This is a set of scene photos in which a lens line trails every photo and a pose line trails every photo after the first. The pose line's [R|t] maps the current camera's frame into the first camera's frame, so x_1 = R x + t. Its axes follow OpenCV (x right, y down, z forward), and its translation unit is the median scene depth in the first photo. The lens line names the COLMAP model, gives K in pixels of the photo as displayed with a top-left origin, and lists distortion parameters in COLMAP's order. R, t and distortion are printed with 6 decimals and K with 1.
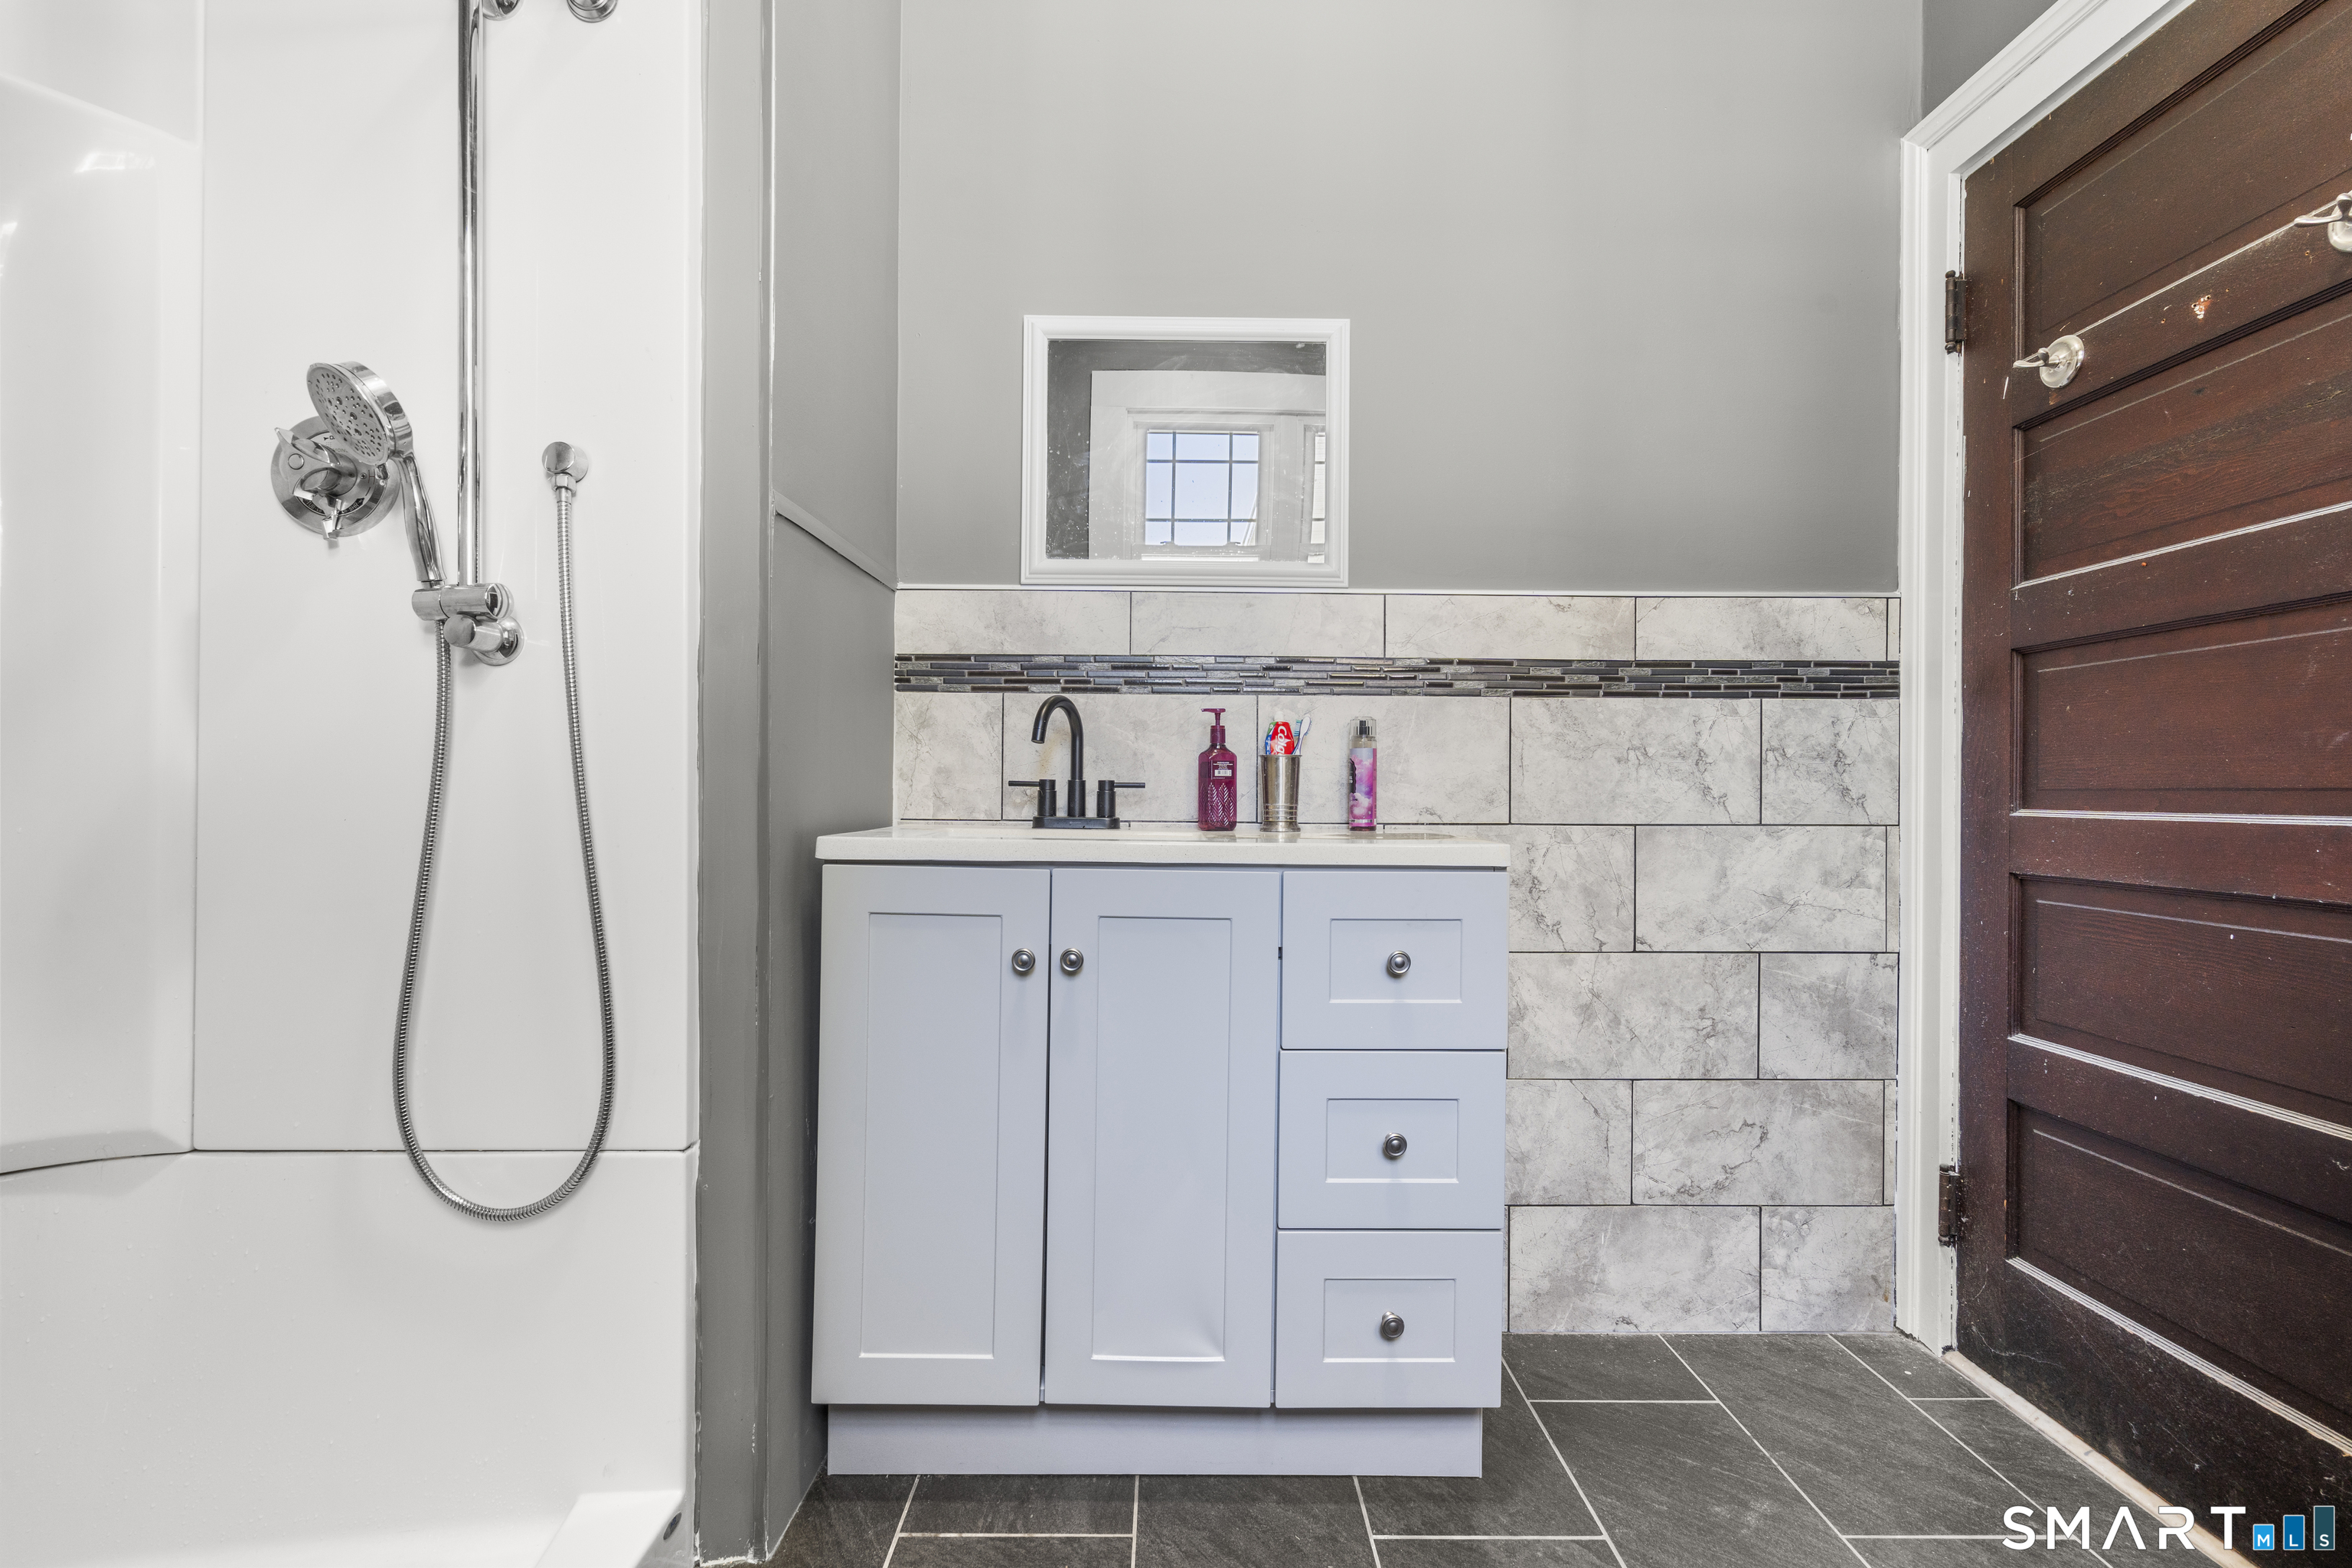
lens RADIAL K [[1055.3, 0, 1182.1], [0, 1055.3, 789.5], [0, 0, 1]] dist [-0.005587, 0.001366]
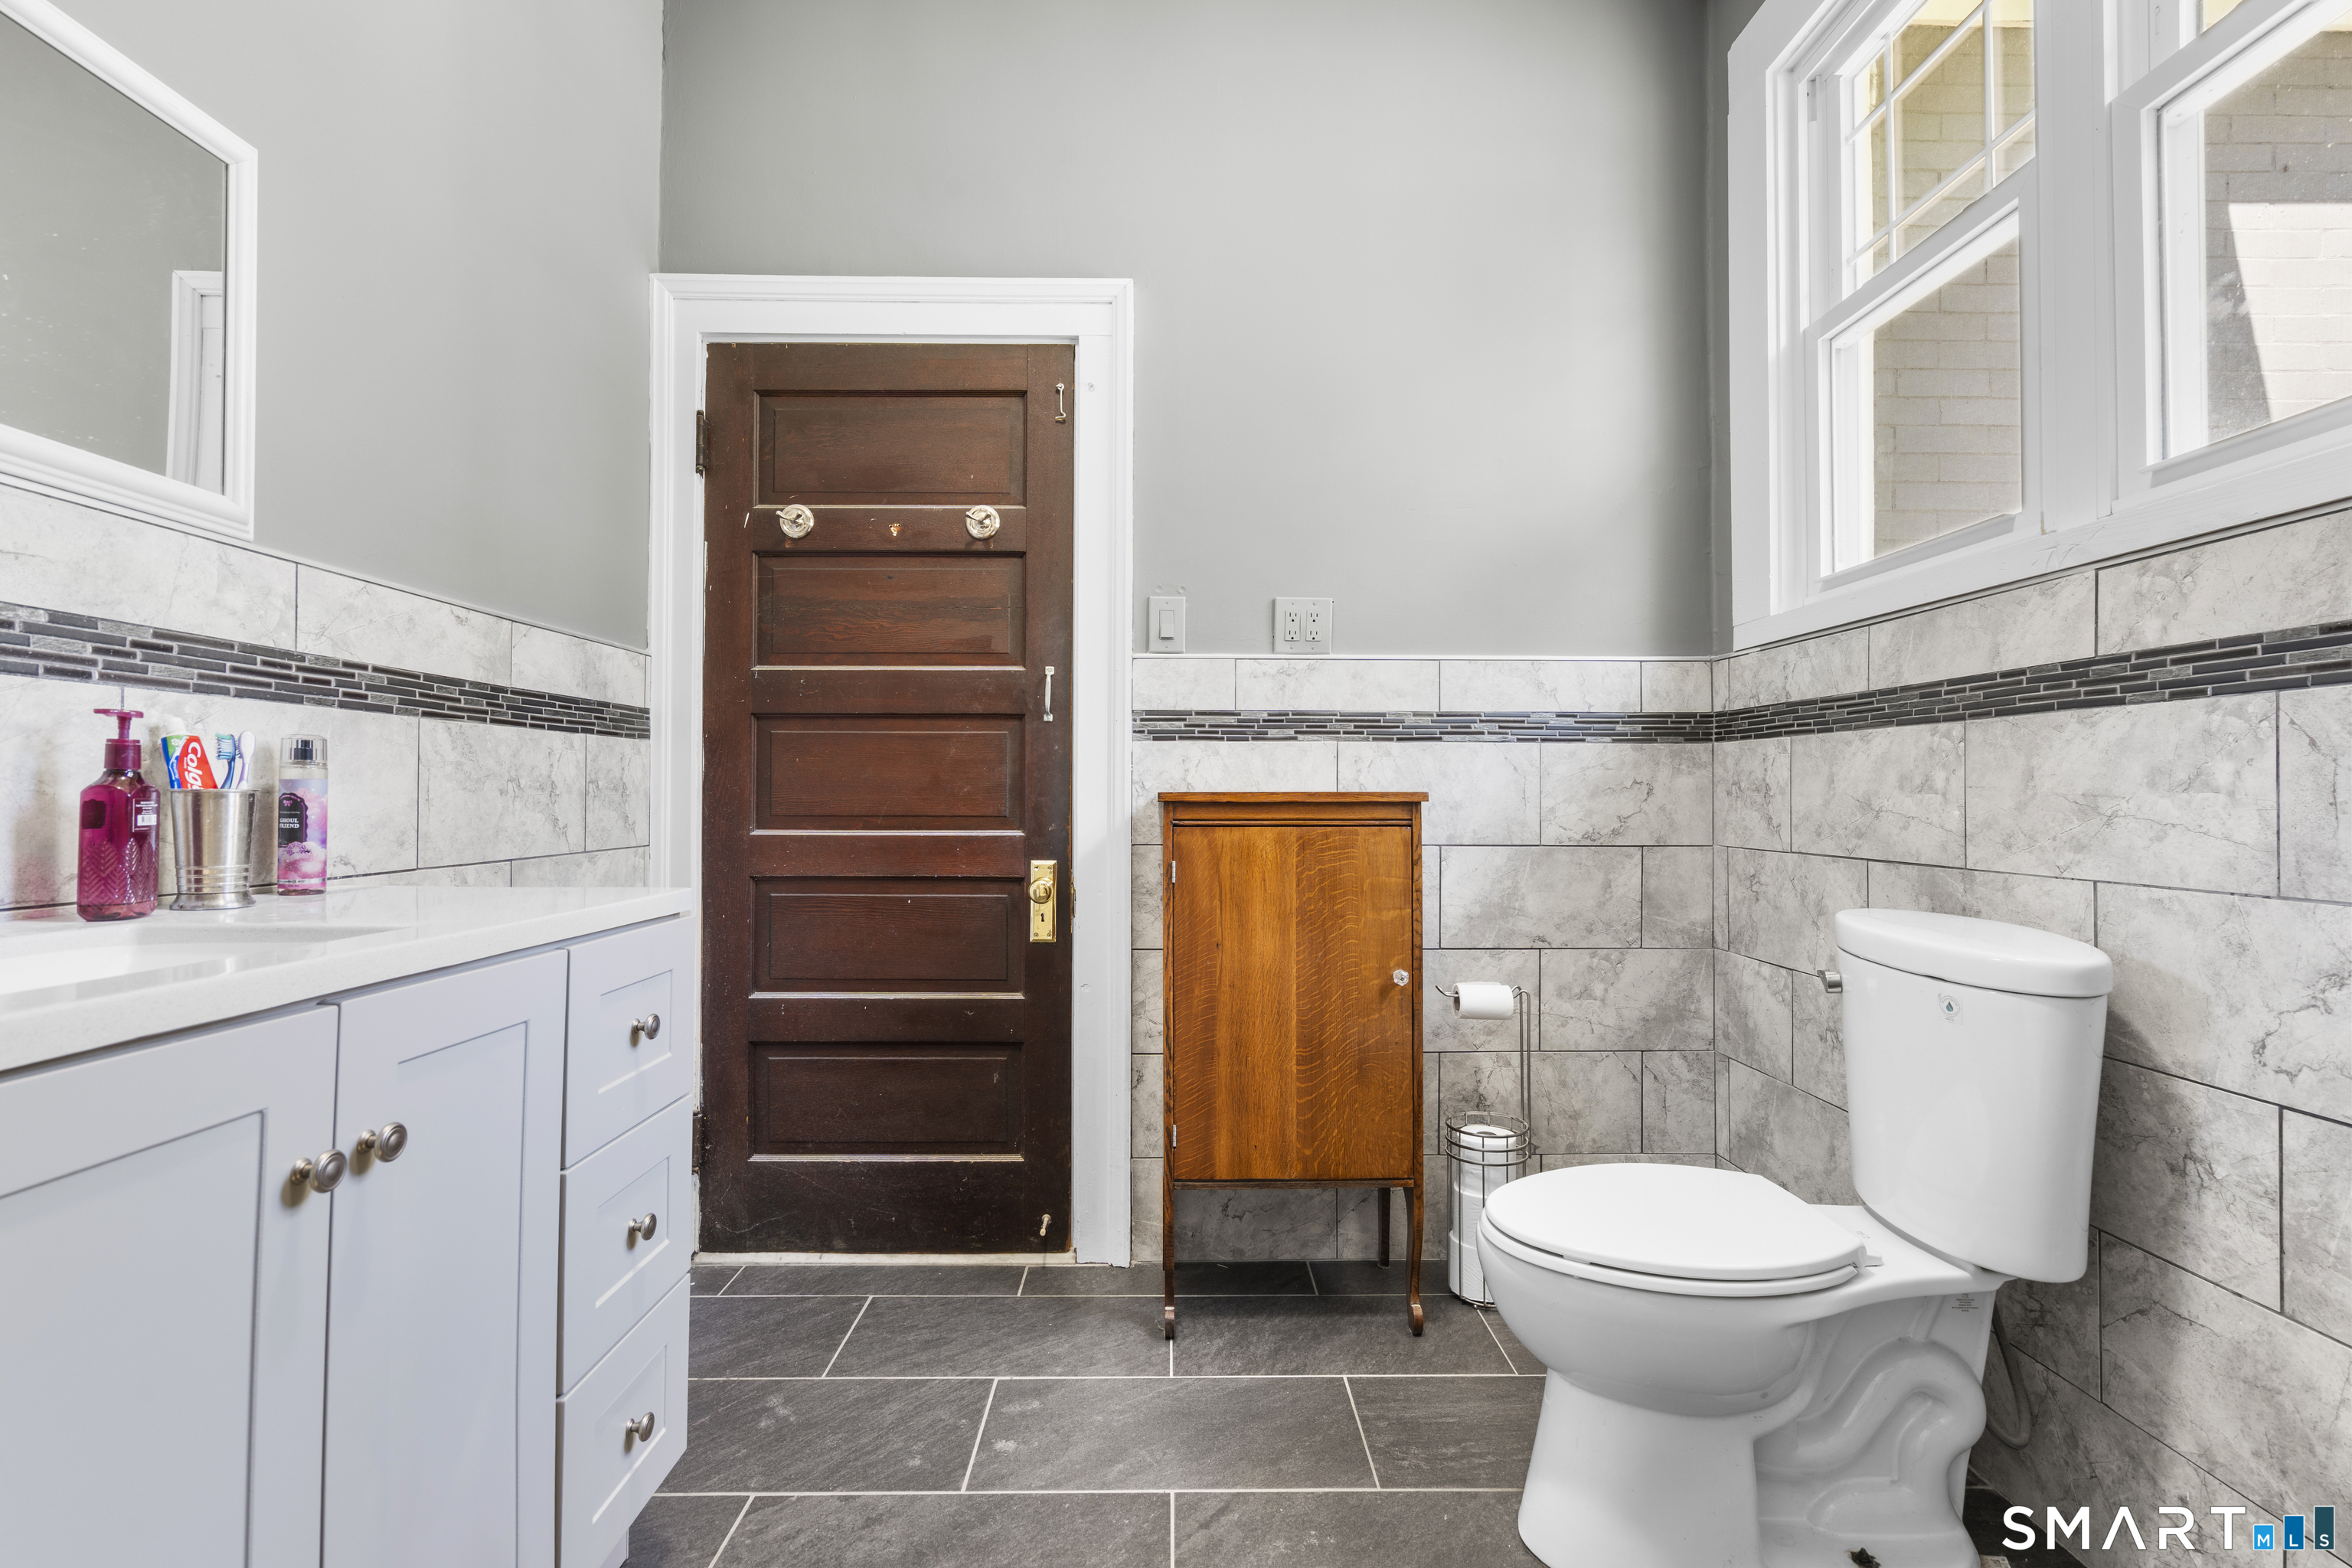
lens RADIAL K [[1055.3, 0, 1182.1], [0, 1055.3, 789.5], [0, 0, 1]] dist [-0.005587, 0.001366]
pose [[-0.000735, -0.001620, 0.999998, -0.528110], [-0.004338, 0.999989, 0.001616, -0.034740], [-0.999990, -0.004337, -0.000742, 0.398337]]
